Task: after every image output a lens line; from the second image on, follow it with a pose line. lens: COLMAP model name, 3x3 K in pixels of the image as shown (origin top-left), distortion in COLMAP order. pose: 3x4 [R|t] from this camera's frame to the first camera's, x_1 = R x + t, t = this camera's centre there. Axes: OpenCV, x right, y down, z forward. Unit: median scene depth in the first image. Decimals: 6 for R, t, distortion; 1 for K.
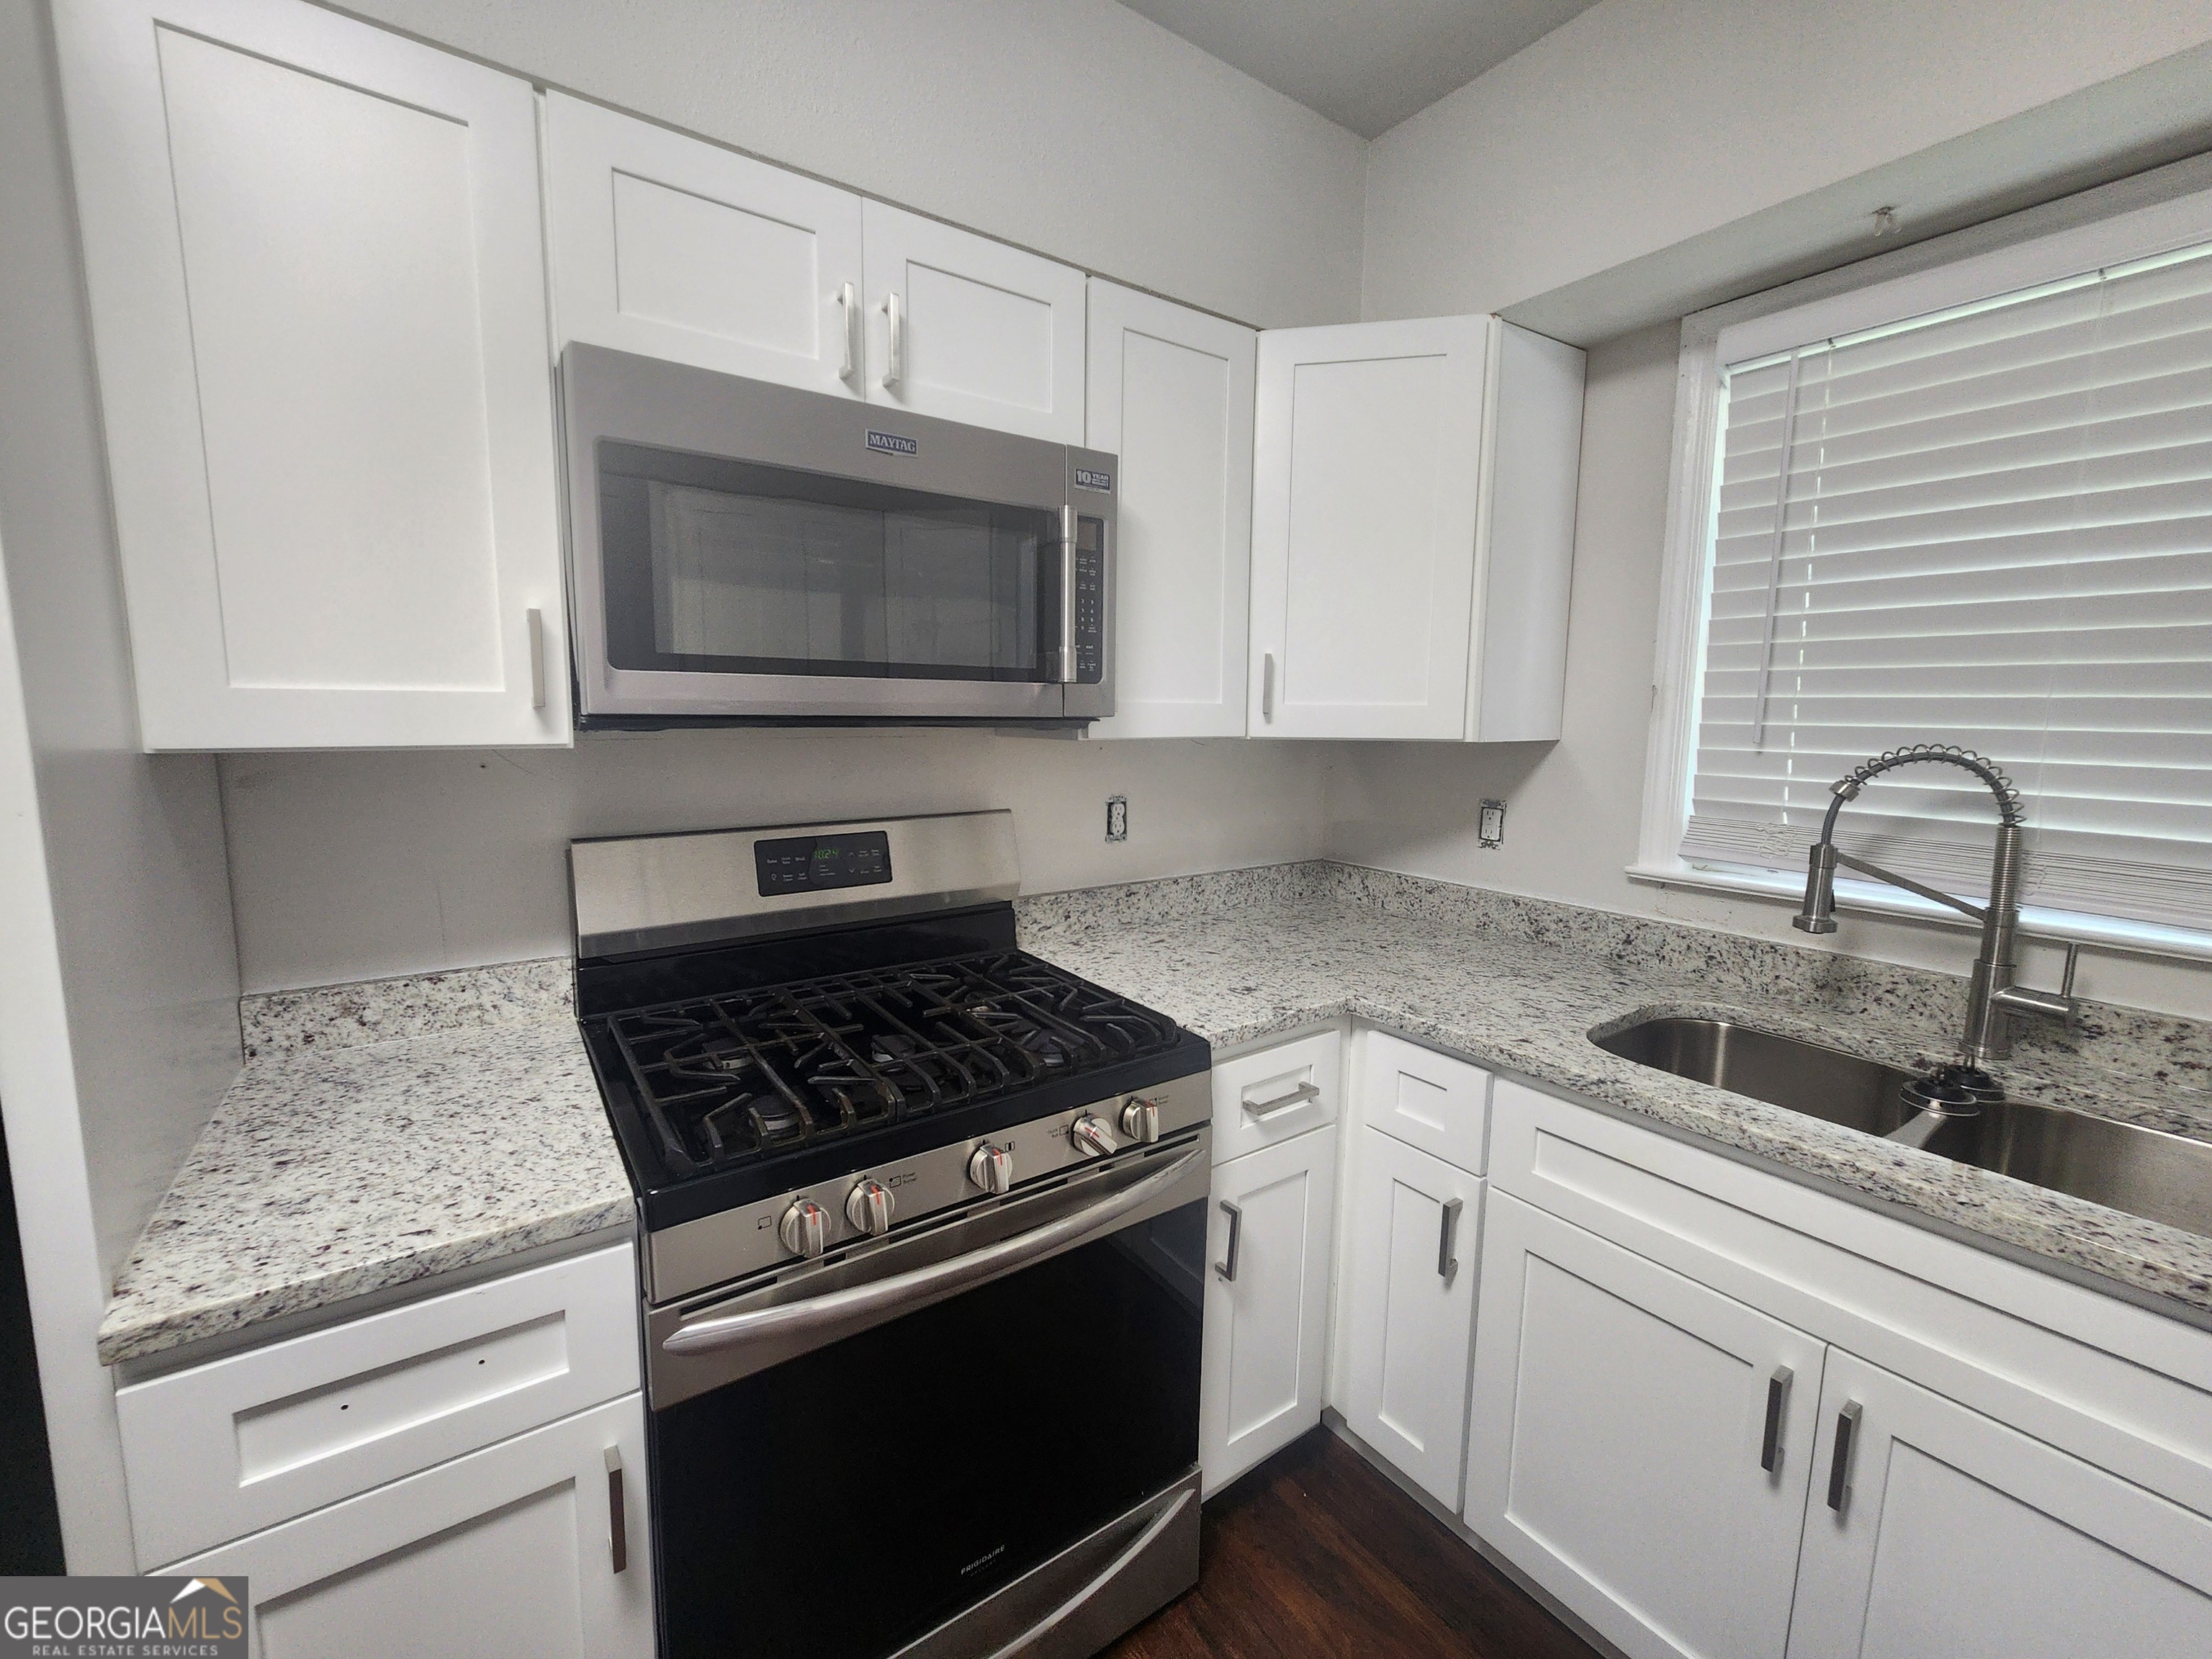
lens RADIAL K [[903.2, 0, 1098.5], [0, 903.2, 819.9], [0, 0, 1]] dist [-0.002441, -0.000099]
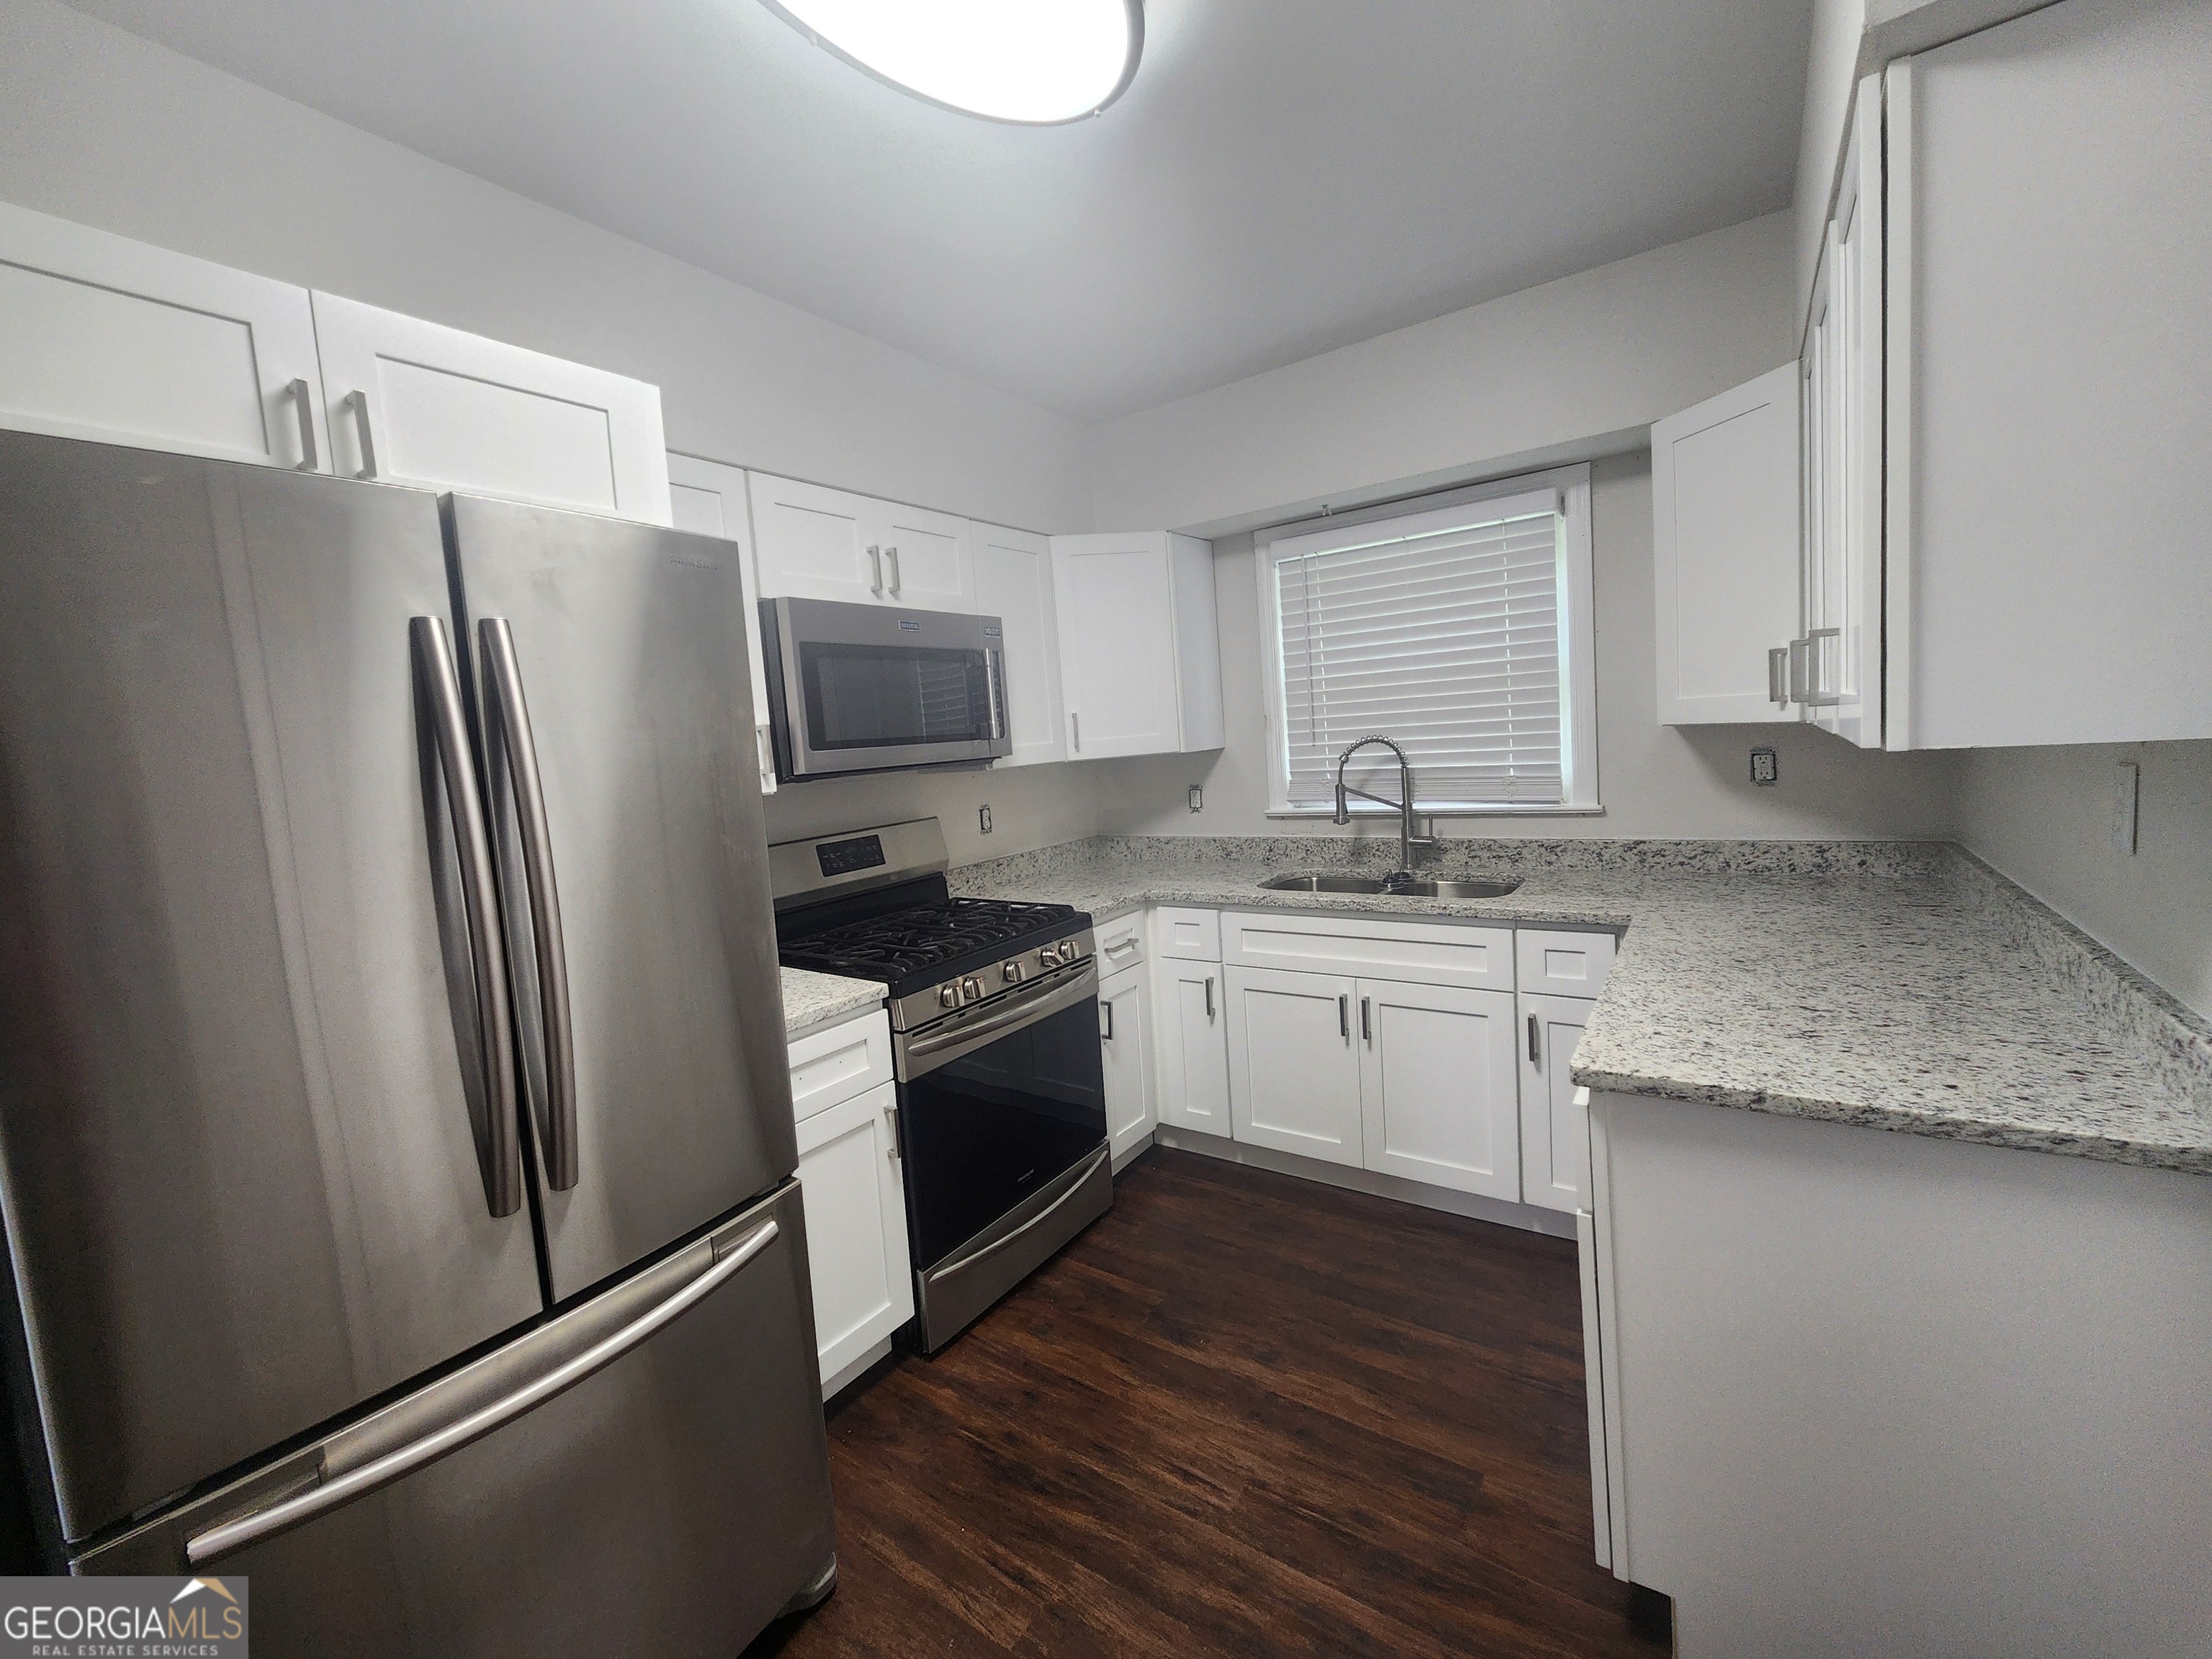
lens RADIAL K [[903.2, 0, 1114.1], [0, 903.2, 819.2], [0, 0, 1]] dist [-0.002441, -0.000099]
pose [[0.930218, -0.111020, 0.349813, -0.460934], [0.124236, 0.992132, -0.015496, 0.072402], [-0.345340, 0.057874, 0.936691, -0.818819]]
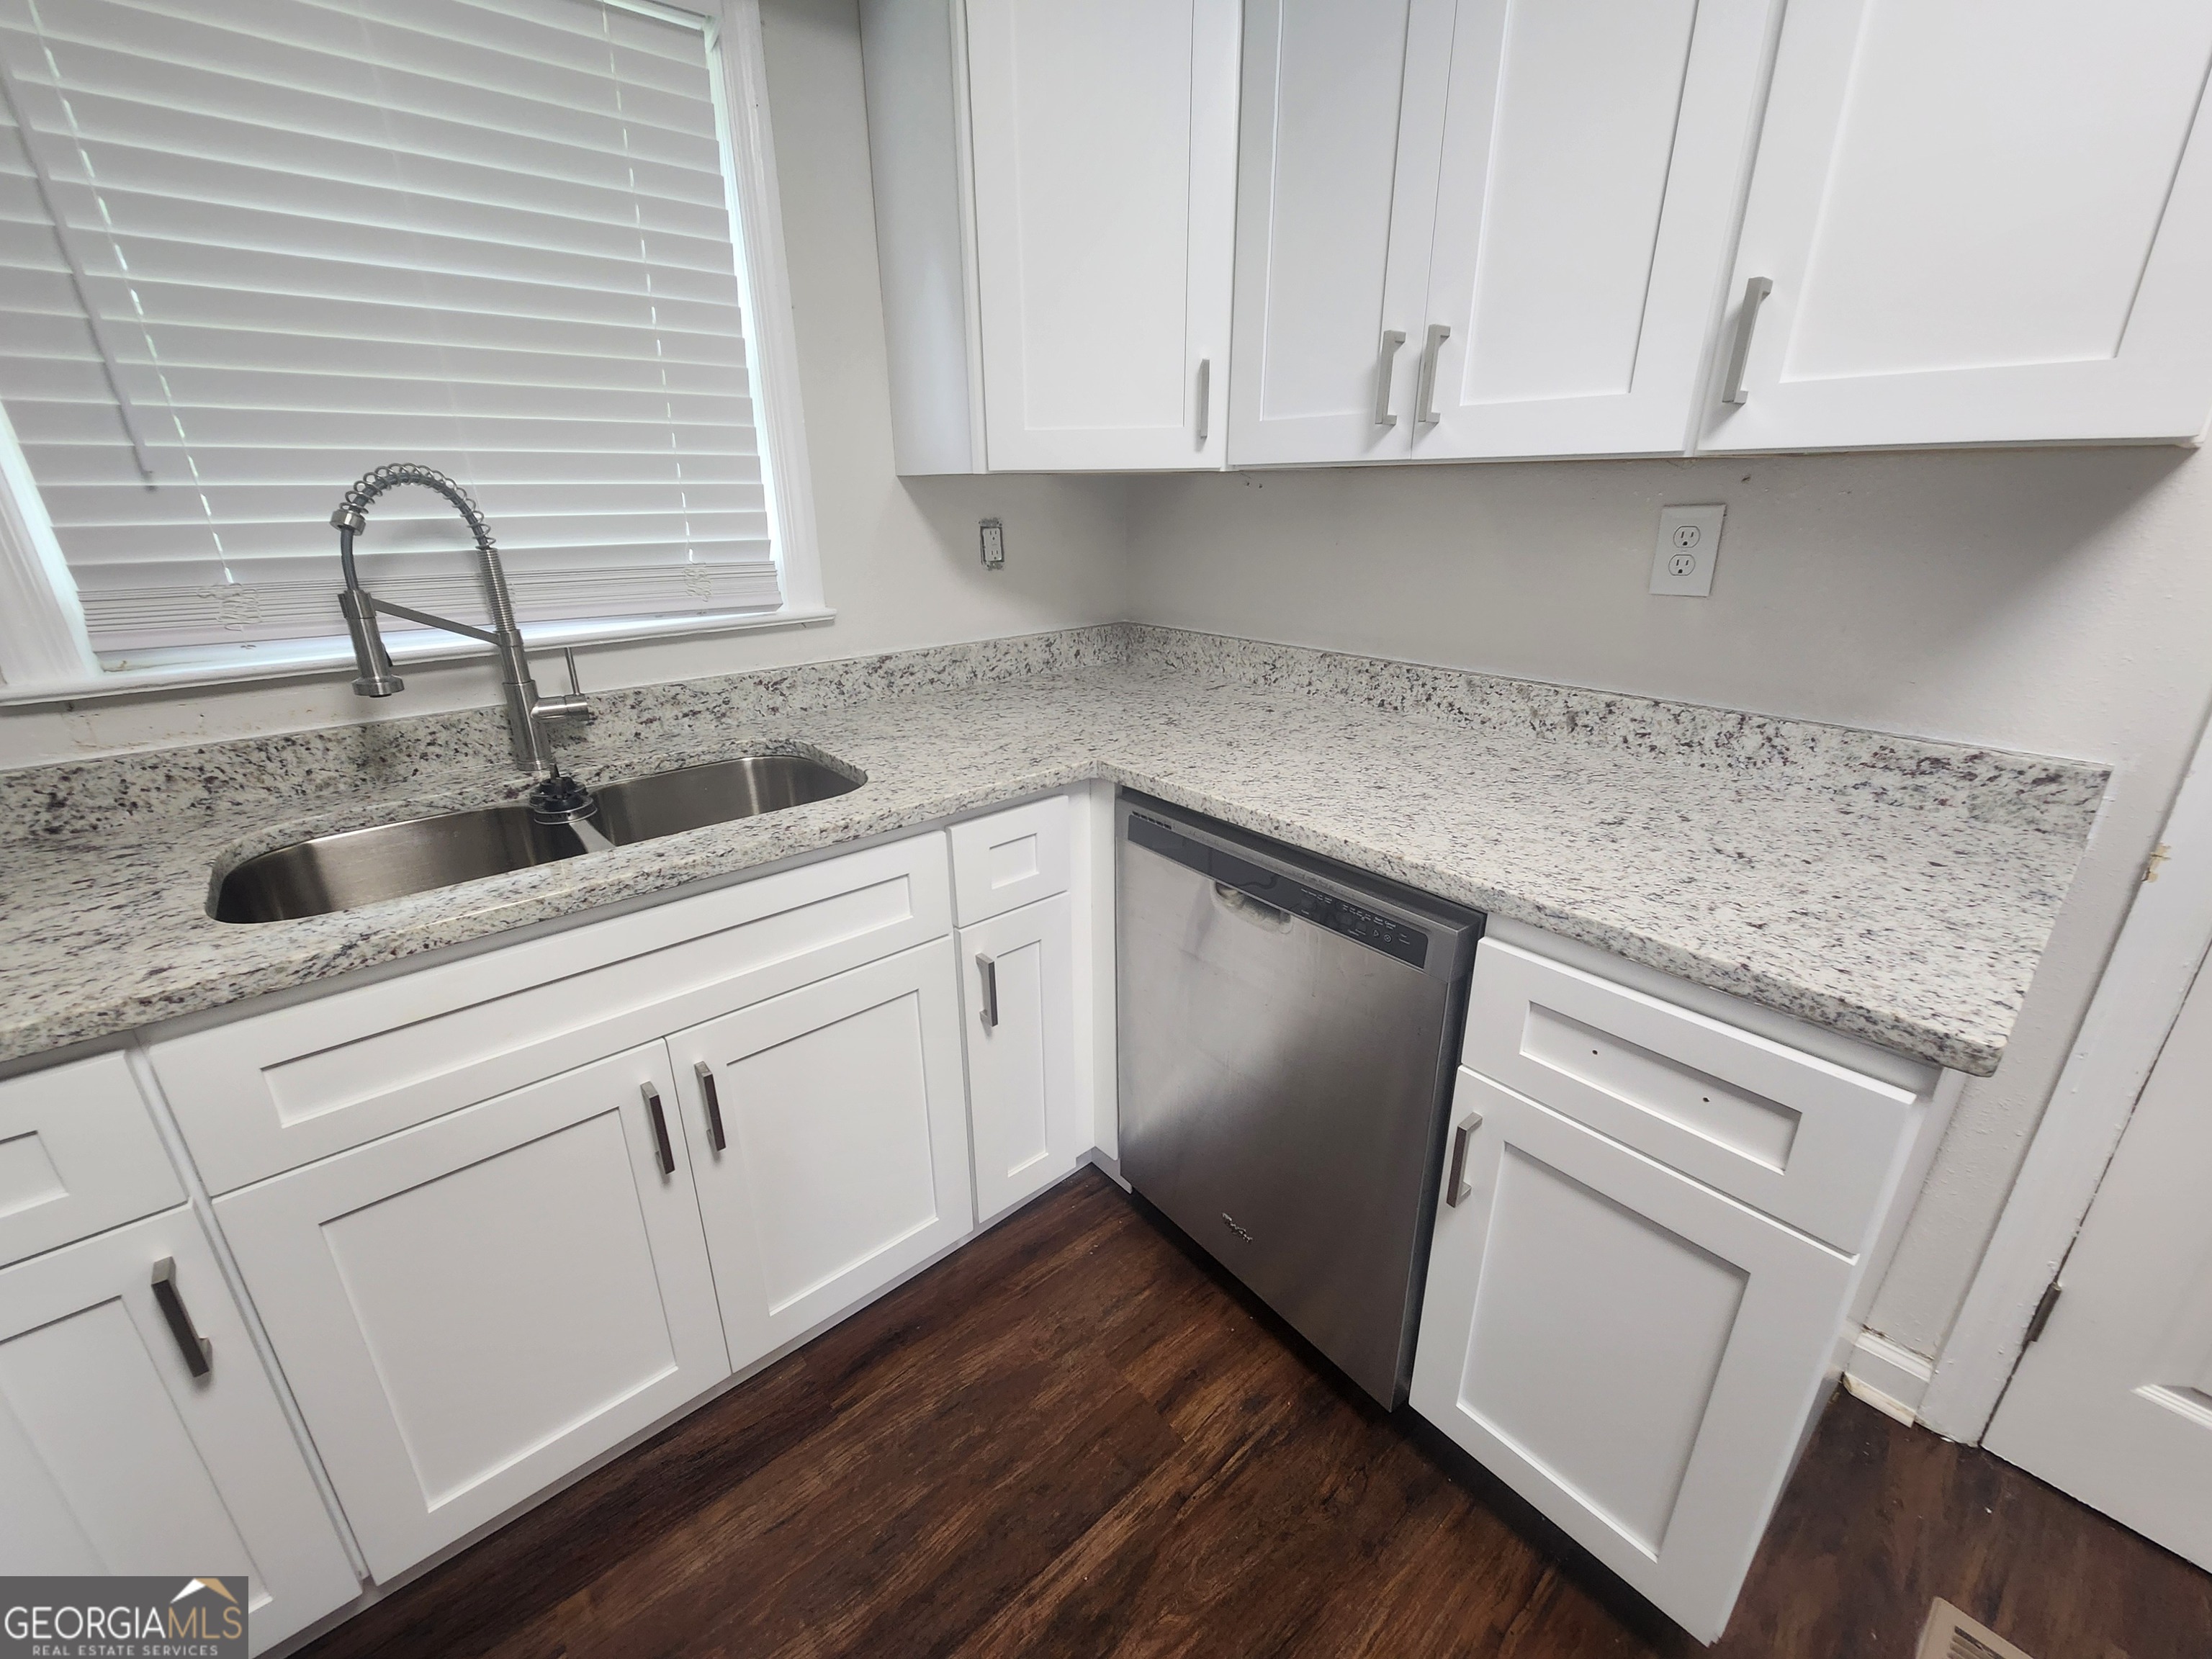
lens RADIAL K [[903.2, 0, 1097.0], [0, 903.2, 815.7], [0, 0, 1]] dist [-0.002441, -0.000099]
pose [[-0.089260, -0.348866, 0.932912, -0.112842], [0.131698, 0.924293, 0.358244, 0.010264], [-0.987263, 0.154840, -0.036558, 0.348365]]
